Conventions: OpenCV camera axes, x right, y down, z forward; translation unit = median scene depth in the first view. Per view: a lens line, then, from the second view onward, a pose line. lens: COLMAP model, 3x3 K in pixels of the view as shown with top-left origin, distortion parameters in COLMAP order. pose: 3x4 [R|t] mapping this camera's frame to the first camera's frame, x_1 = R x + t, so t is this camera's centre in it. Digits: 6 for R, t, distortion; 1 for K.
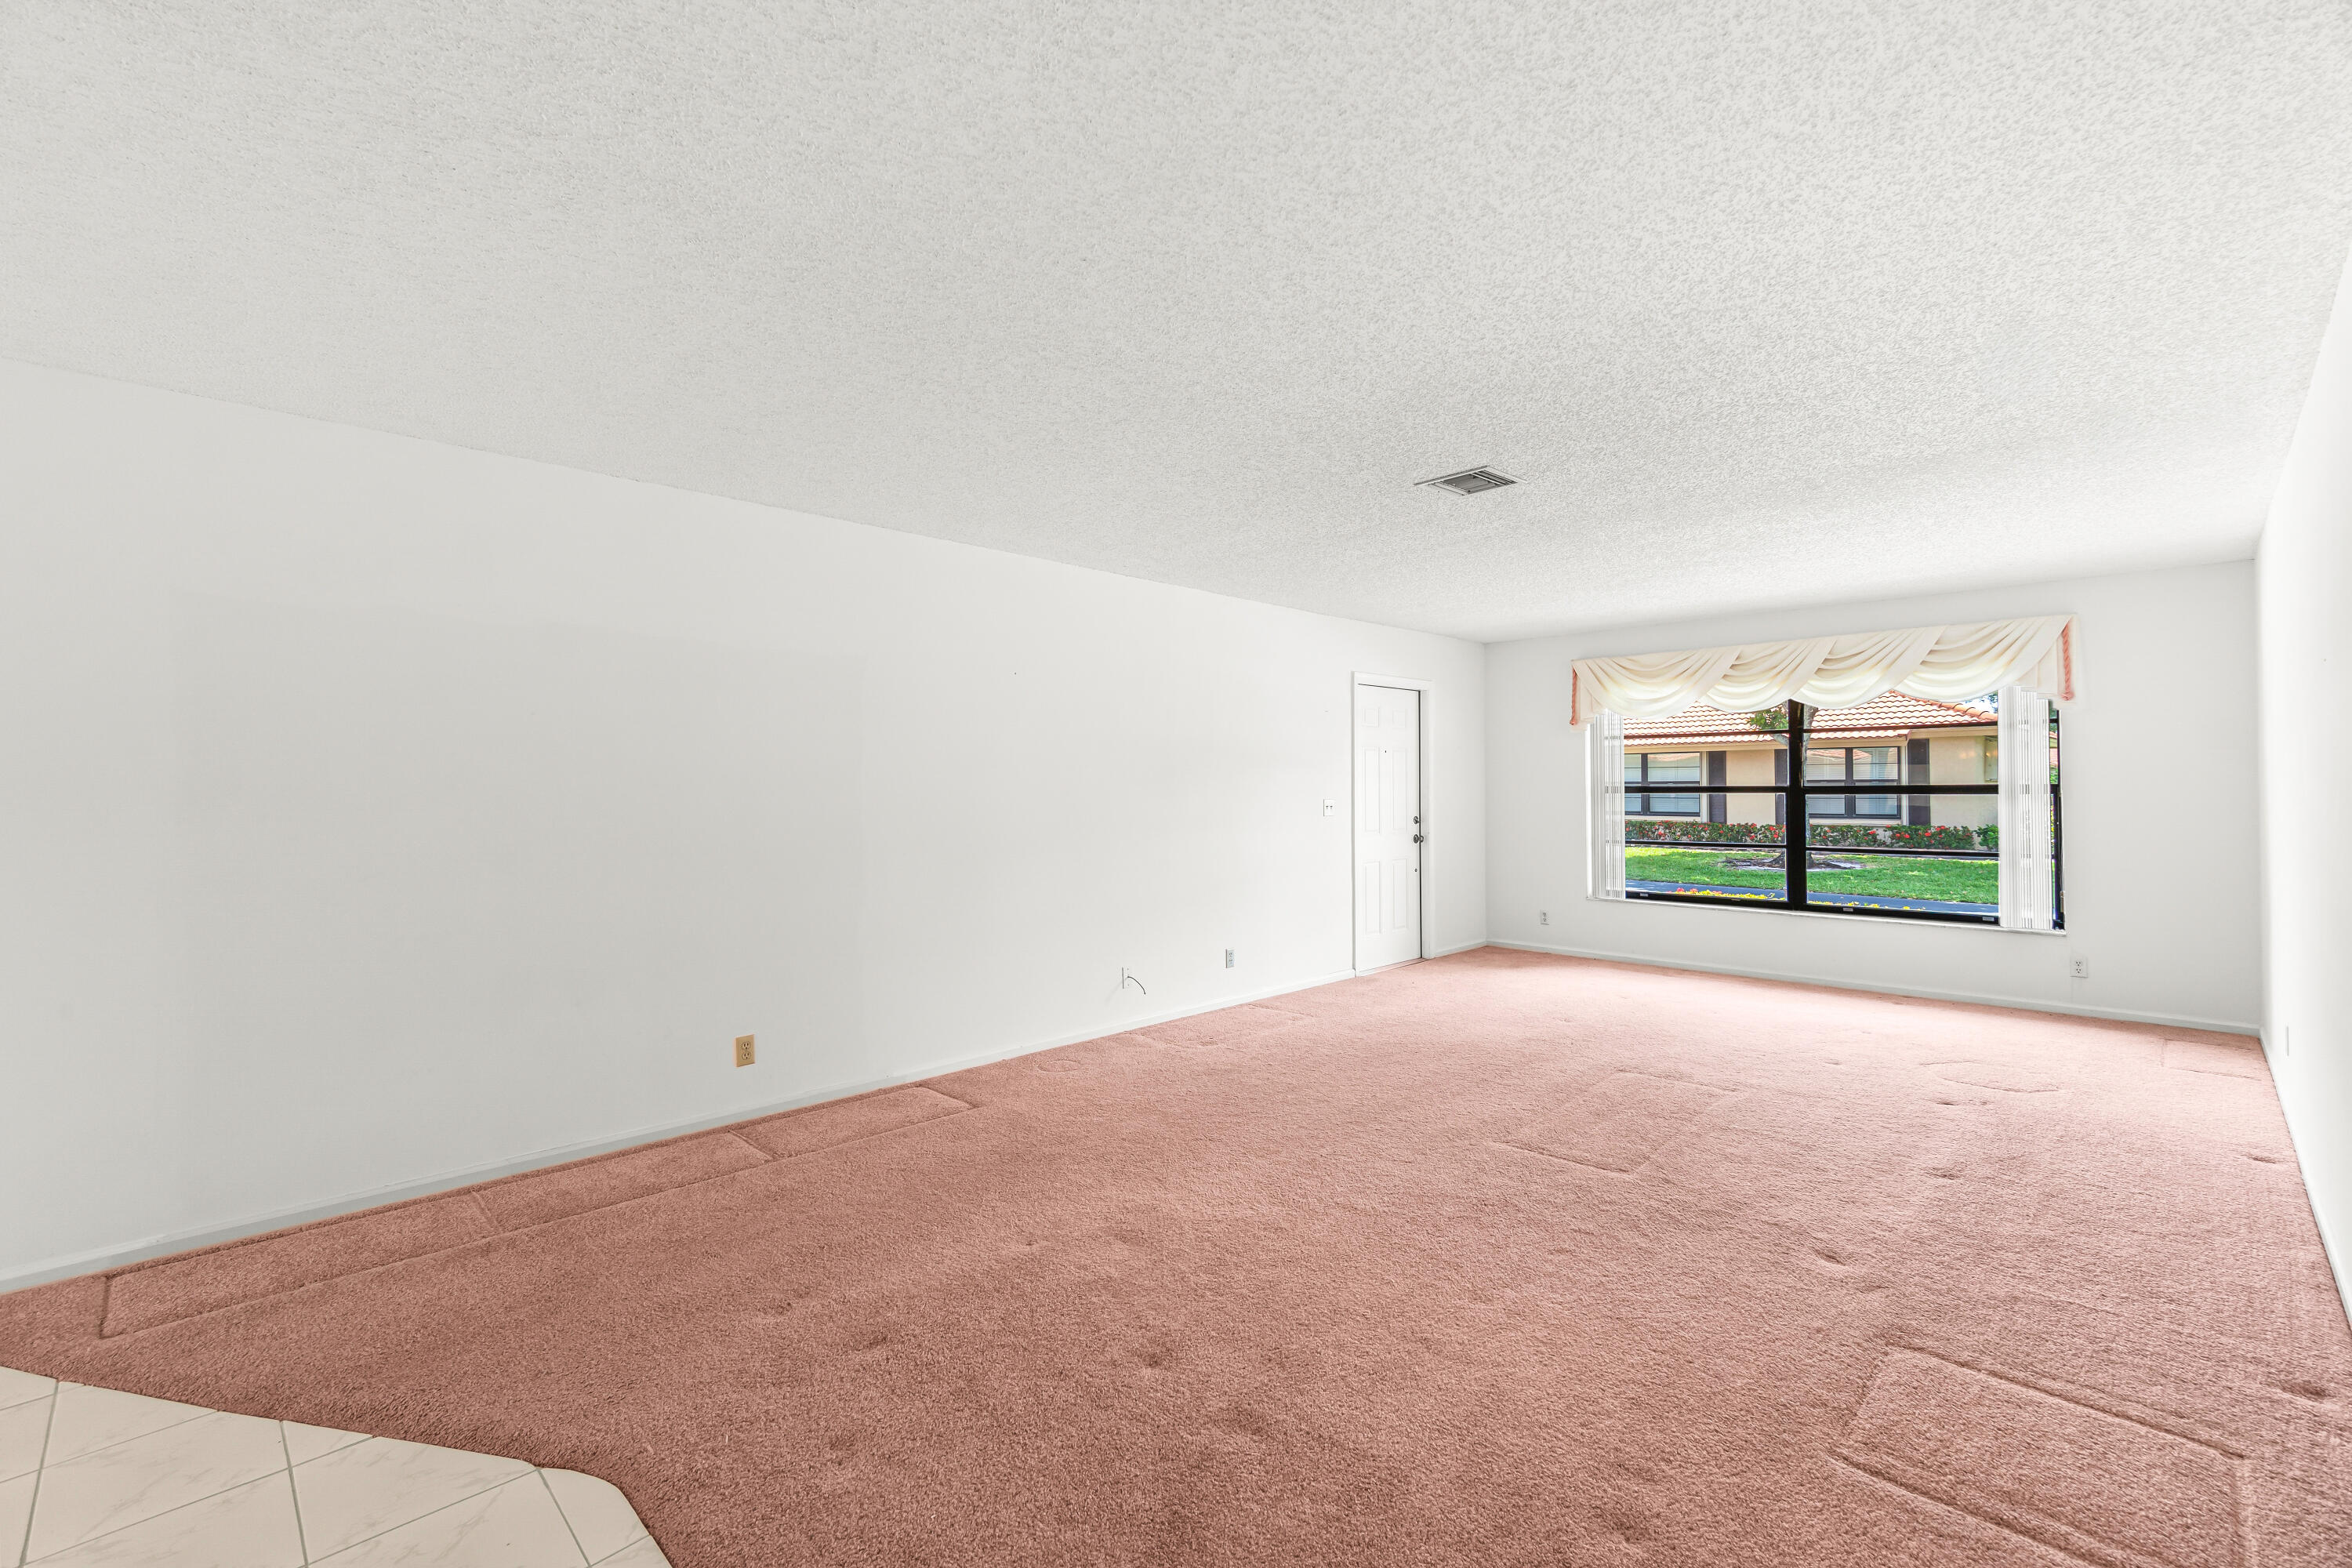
lens RADIAL K [[1022.4, 0, 1221.9], [0, 1022.4, 780.1], [0, 0, 1]] dist [-0.003953, 0.001155]
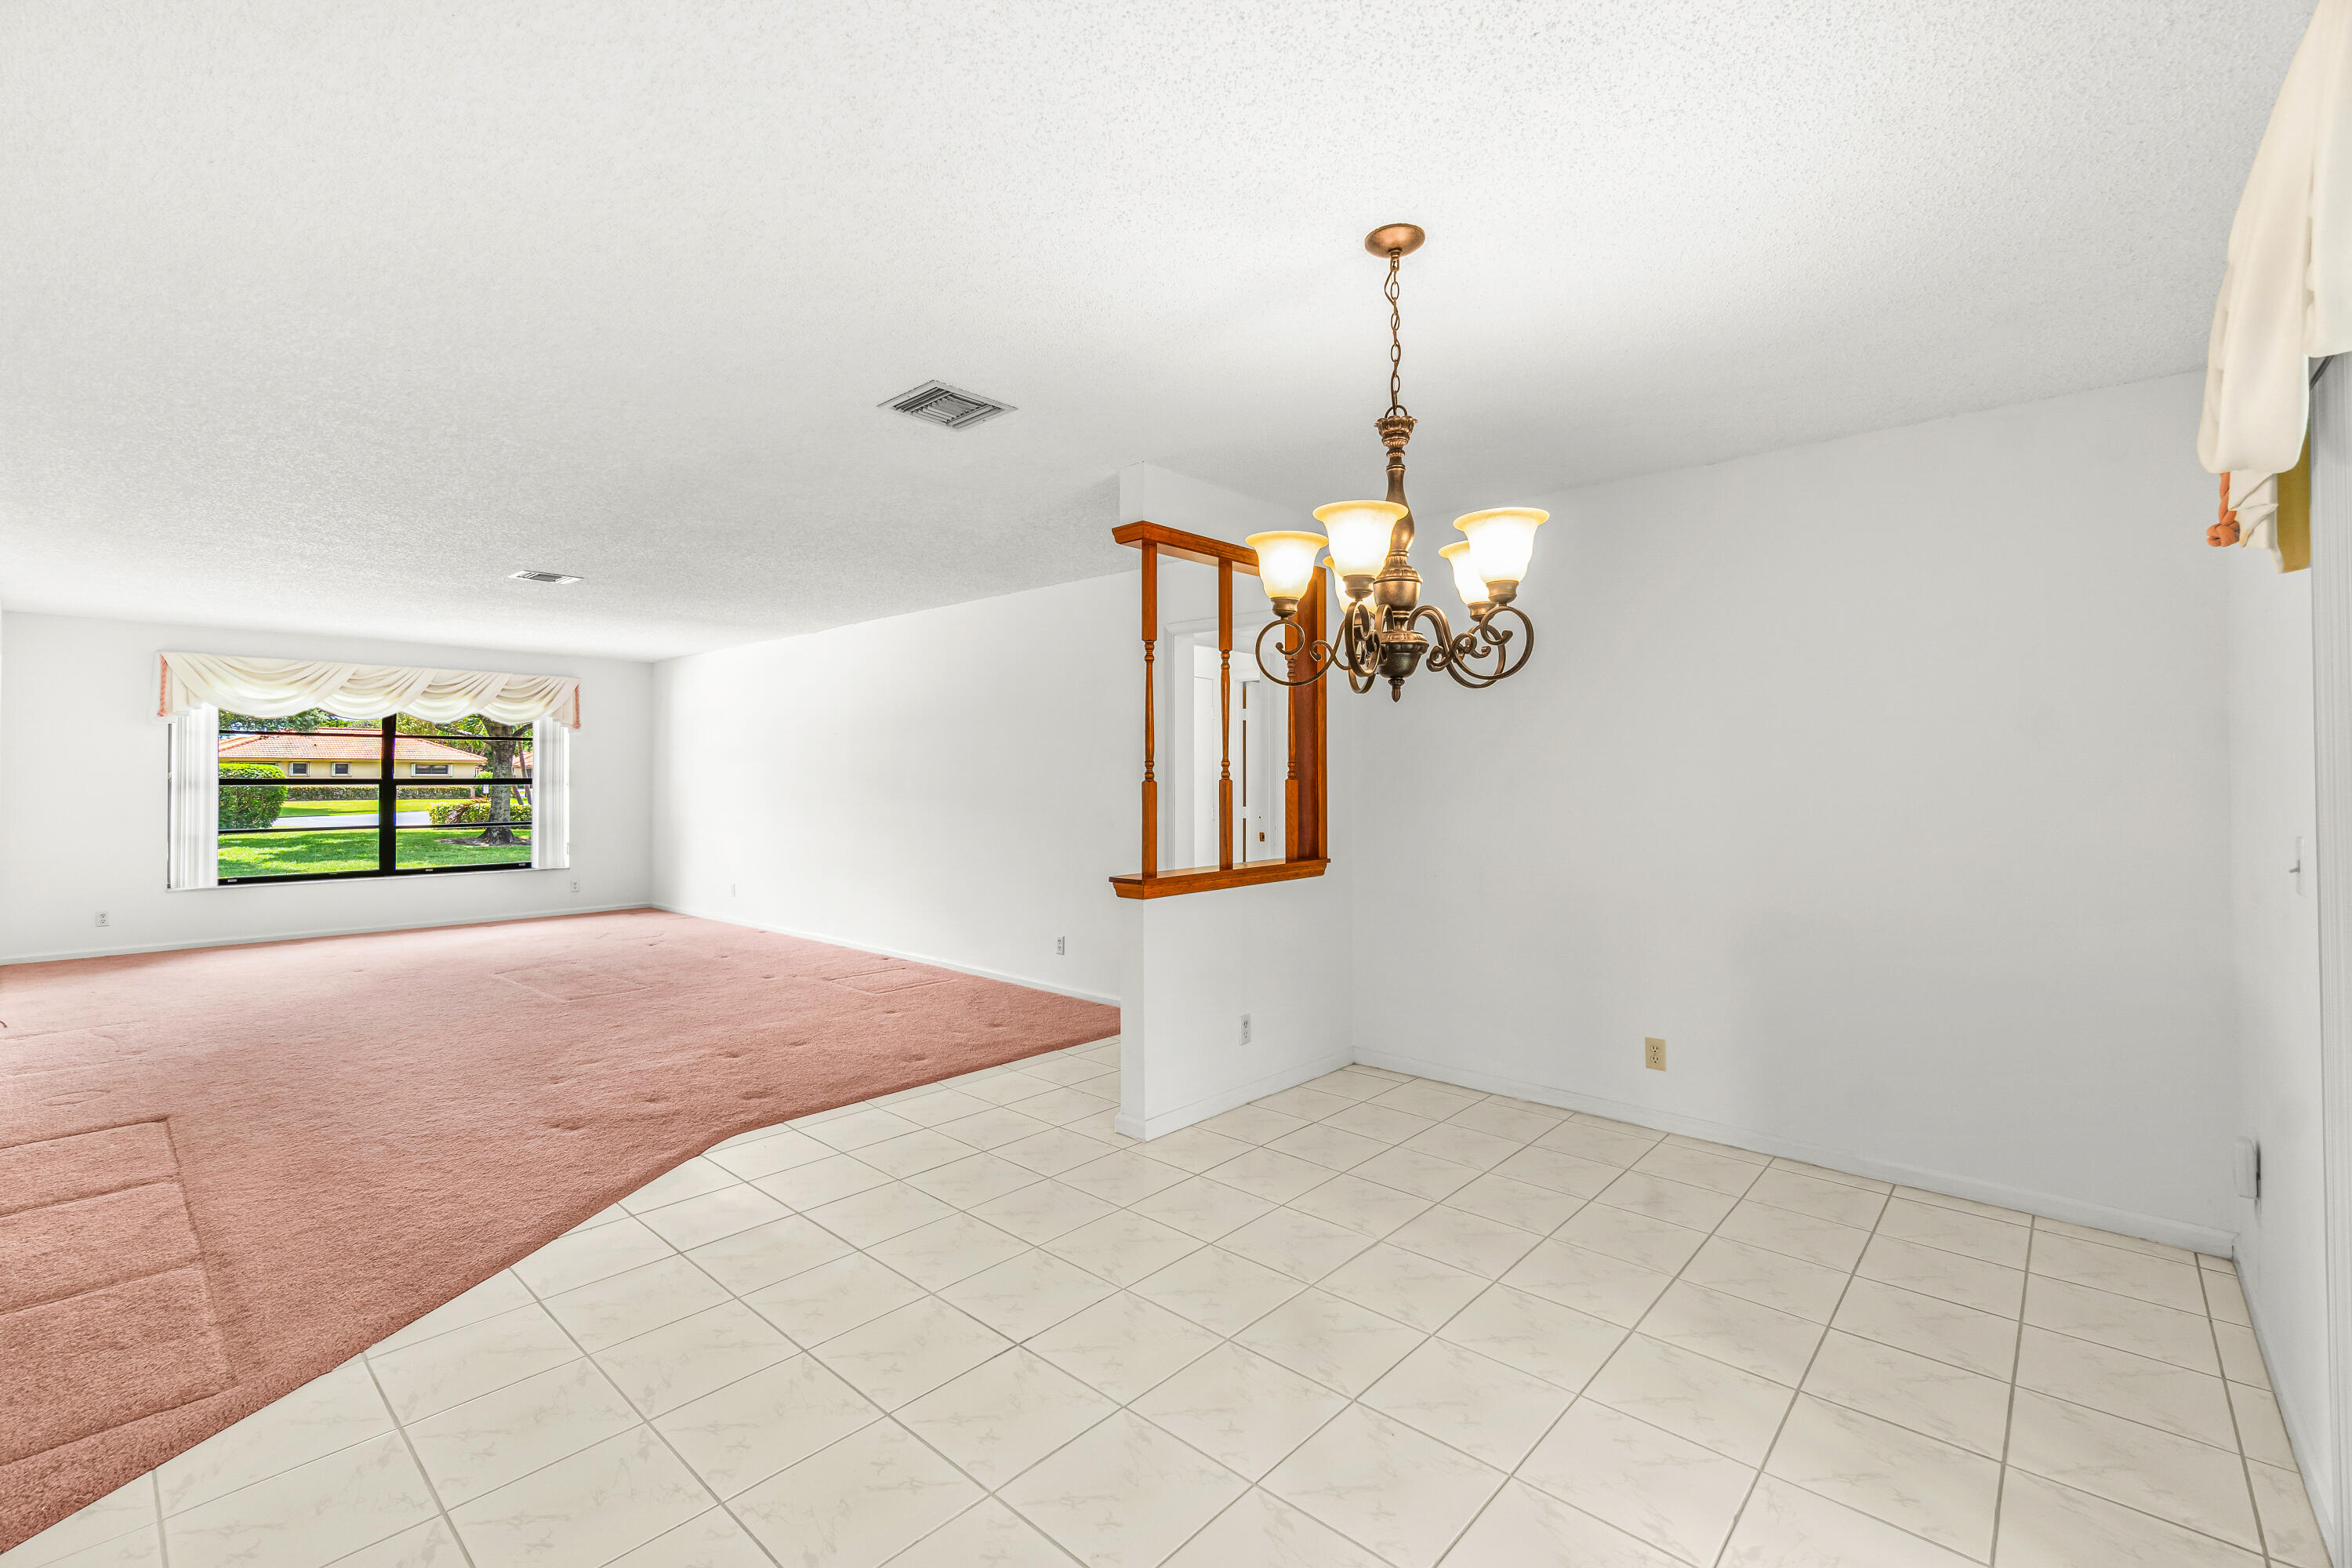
lens RADIAL K [[1022.4, 0, 1150.6], [0, 1022.4, 763.0], [0, 0, 1]] dist [-0.003953, 0.001155]
pose [[-0.028432, 0.020252, 0.999391, -0.763854], [-0.005257, 0.999778, -0.020409, 0.006986], [-0.999582, -0.005834, -0.028319, 0.082191]]
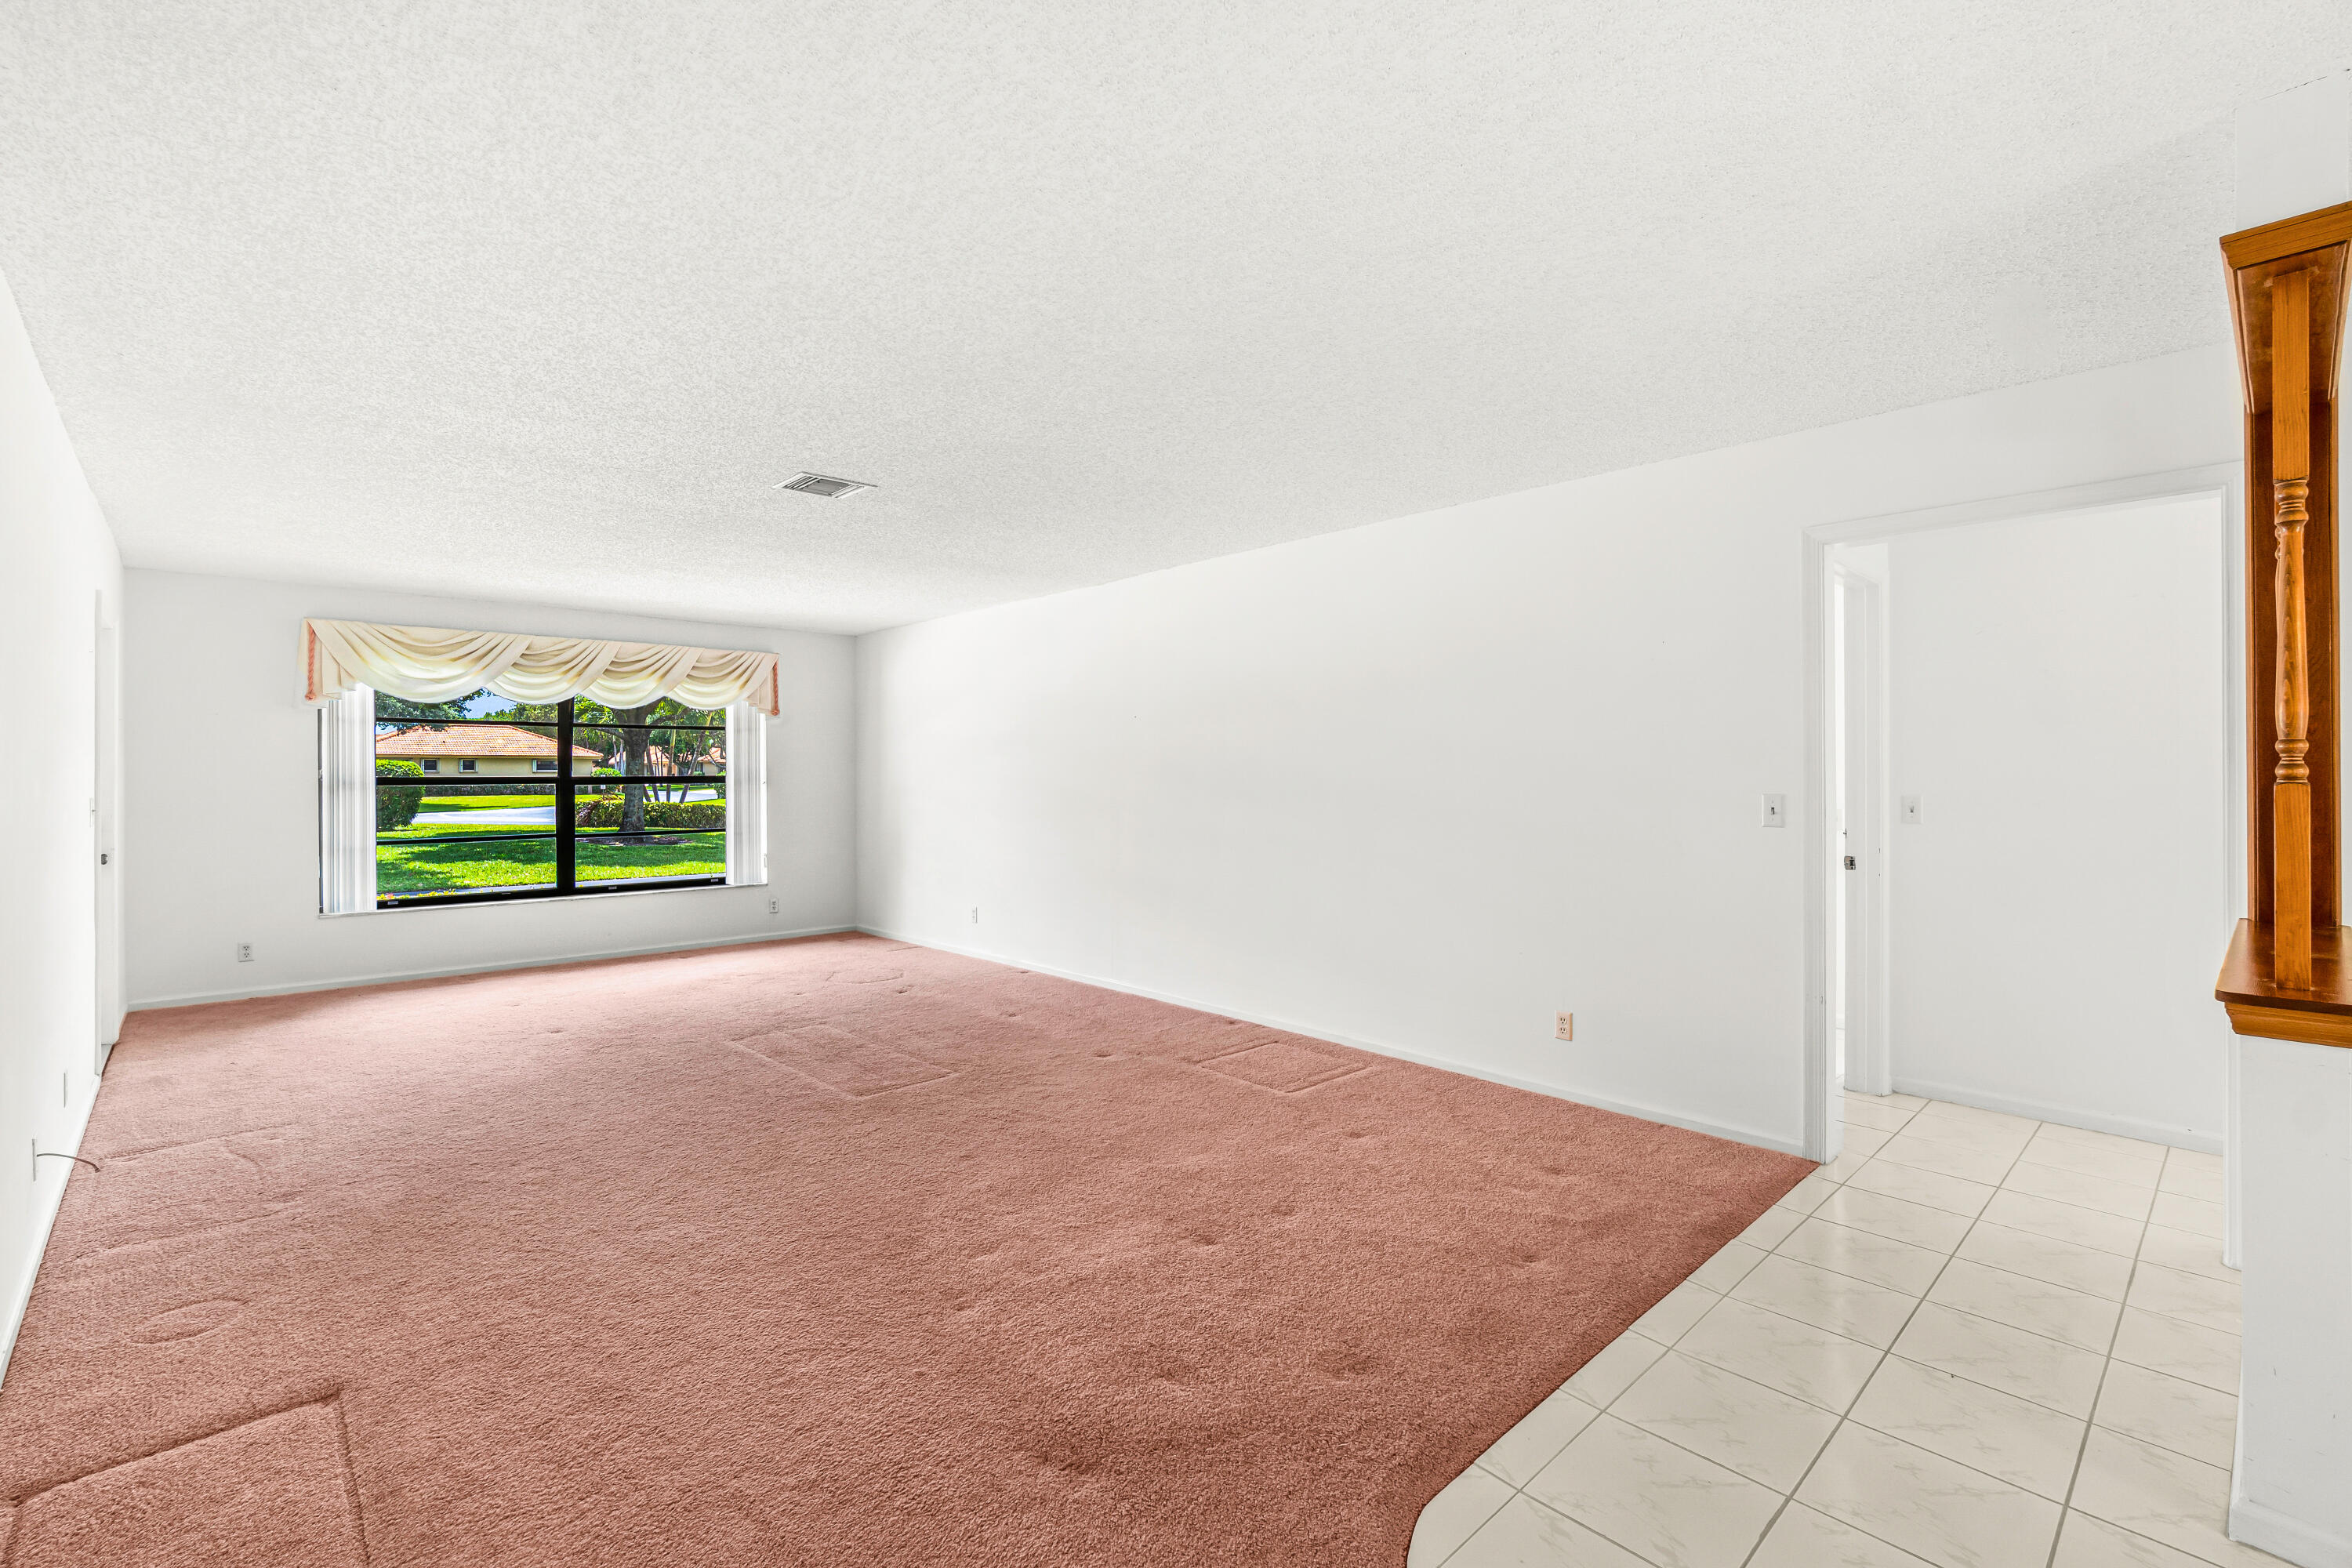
lens RADIAL K [[1022.4, 0, 1133.9], [0, 1022.4, 772.0], [0, 0, 1]] dist [-0.003953, 0.001155]
pose [[0.059654, 0.006487, 0.998198, -0.463280], [-0.004026, 0.999972, -0.006258, 0.004938], [-0.998211, -0.003646, 0.059678, 0.362975]]
